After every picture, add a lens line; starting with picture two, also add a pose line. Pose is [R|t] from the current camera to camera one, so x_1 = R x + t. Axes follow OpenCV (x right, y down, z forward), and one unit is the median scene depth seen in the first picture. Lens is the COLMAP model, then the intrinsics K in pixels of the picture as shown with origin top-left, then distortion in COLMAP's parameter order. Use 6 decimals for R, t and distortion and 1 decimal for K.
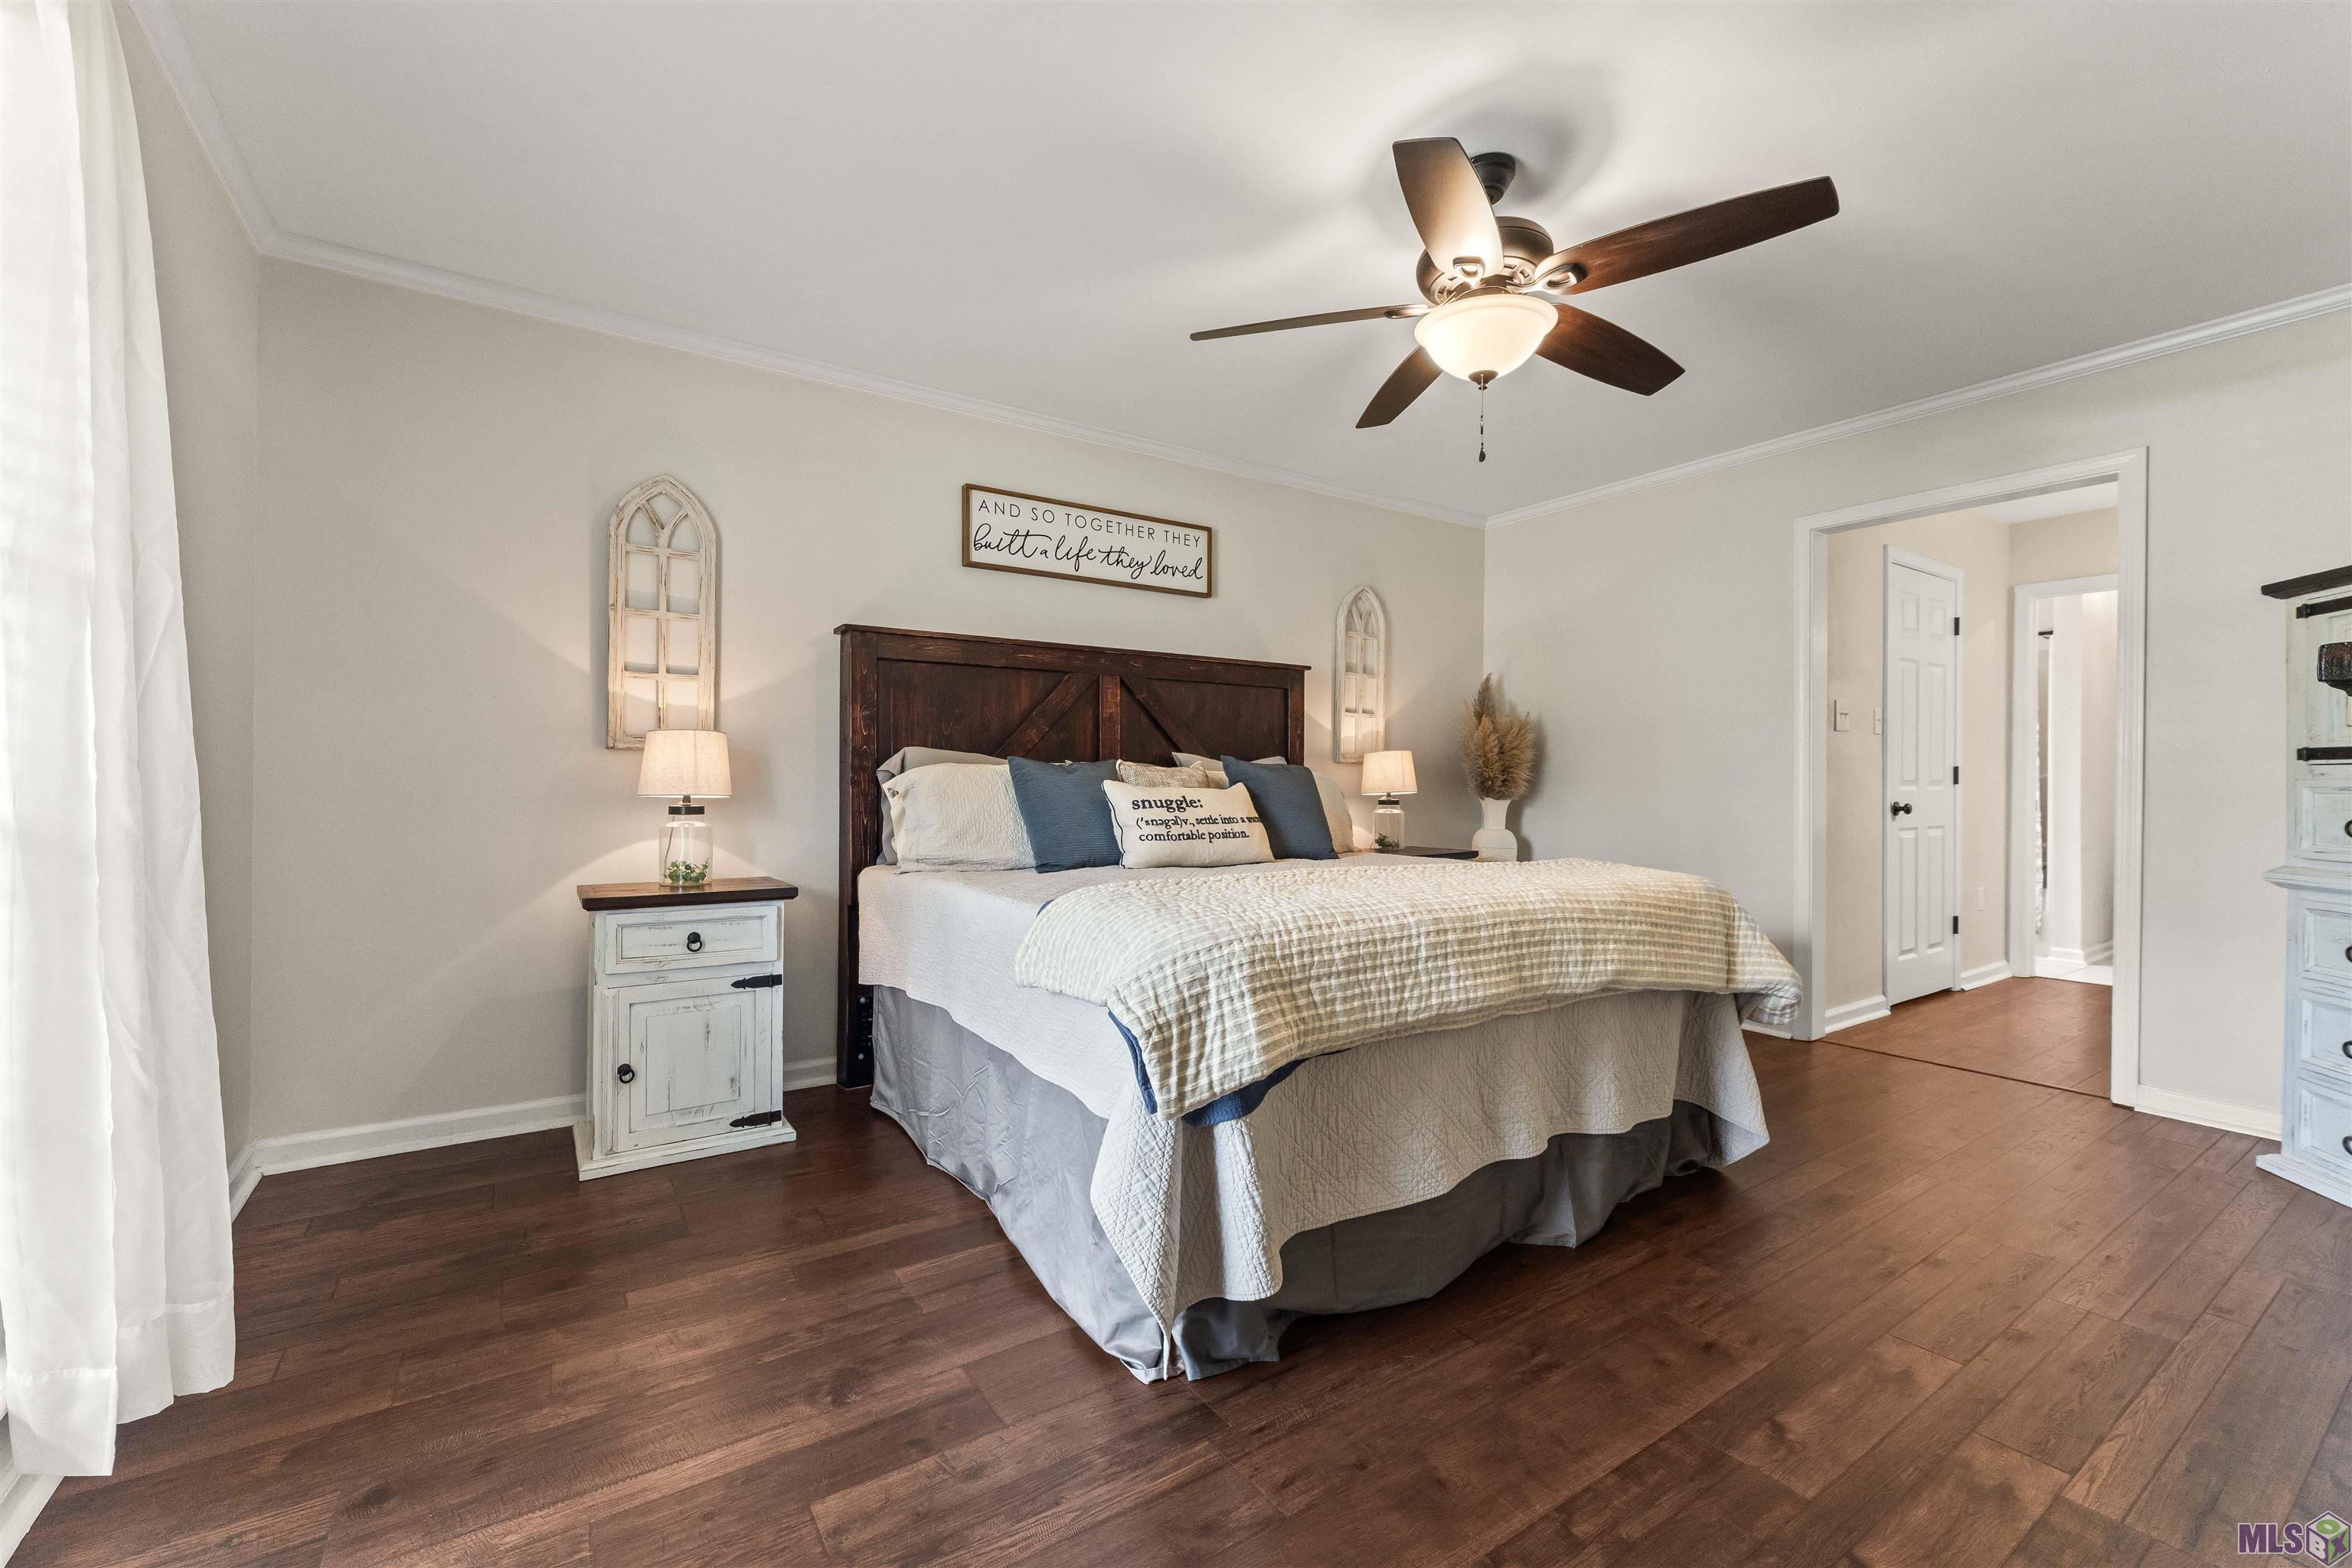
lens RADIAL K [[958.3, 0, 1164.3], [0, 958.3, 791.4], [0, 0, 1]] dist [-0.000597, 0.000561]
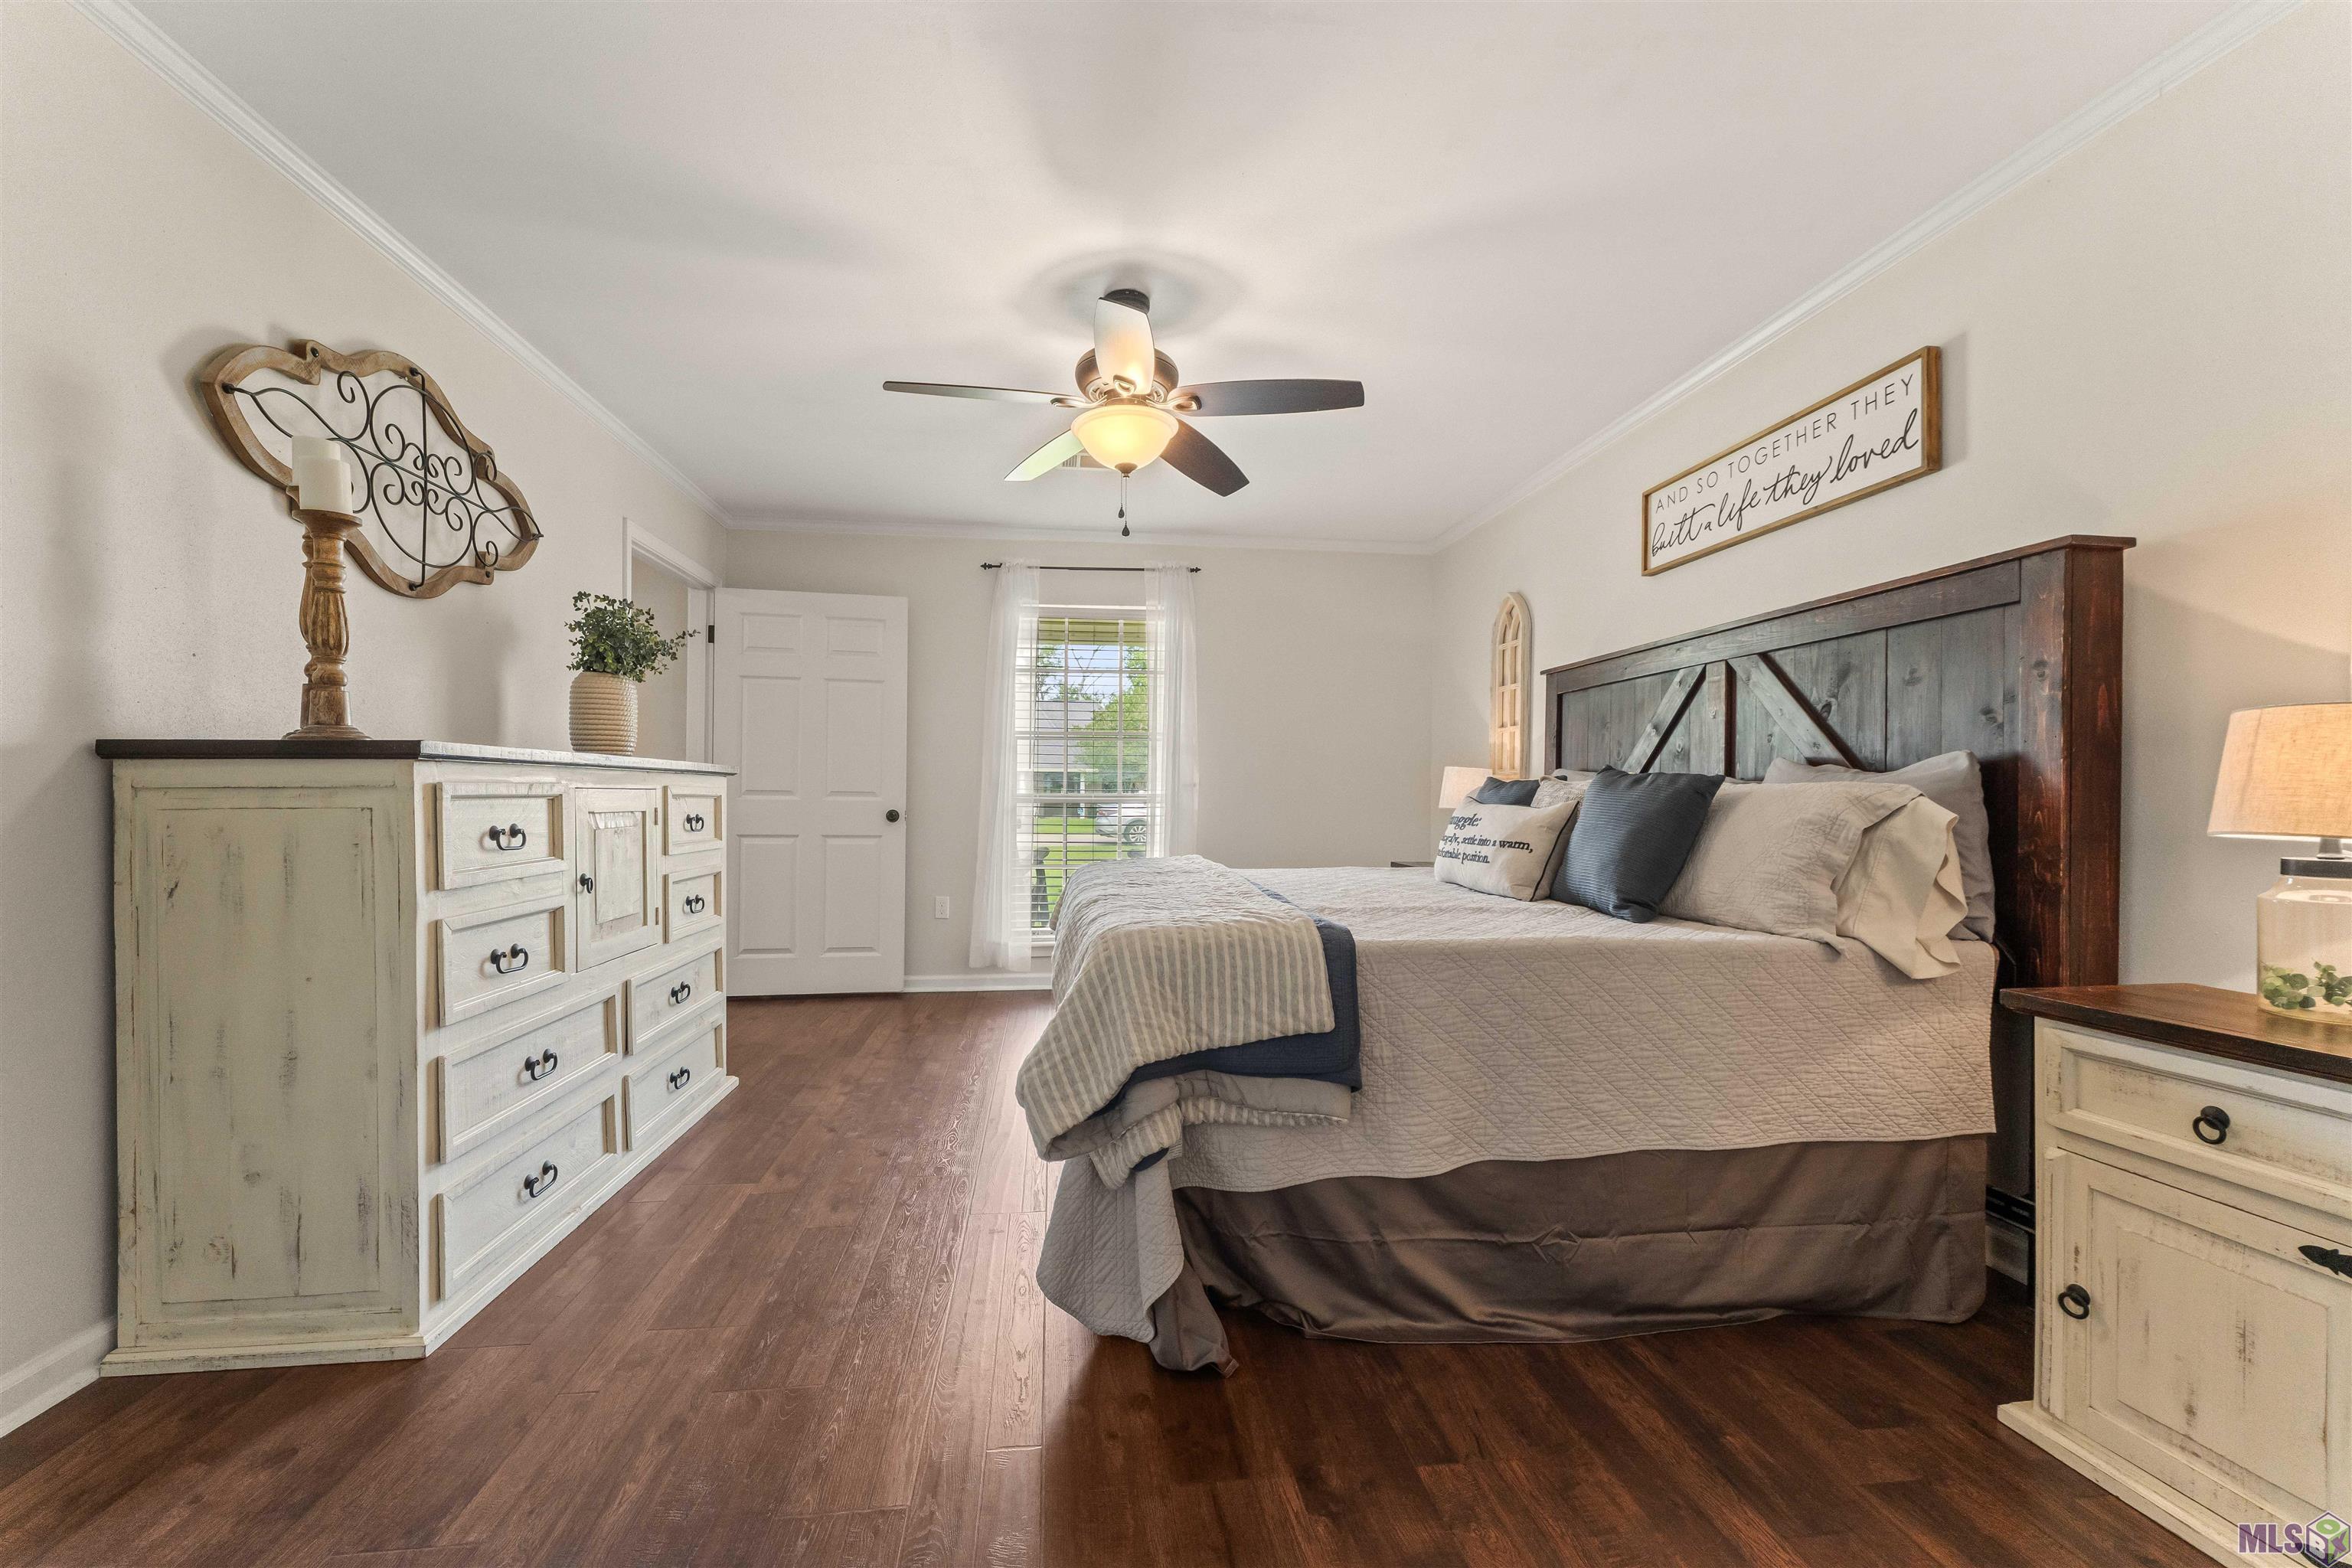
lens RADIAL K [[958.3, 0, 1169.3], [0, 958.3, 790.6], [0, 0, 1]] dist [-0.000597, 0.000561]
pose [[-0.460590, 0.000290, -0.887613, 0.829774], [-0.007537, 0.999963, 0.004237, -0.016390], [0.887581, 0.008642, -0.460570, 0.958651]]
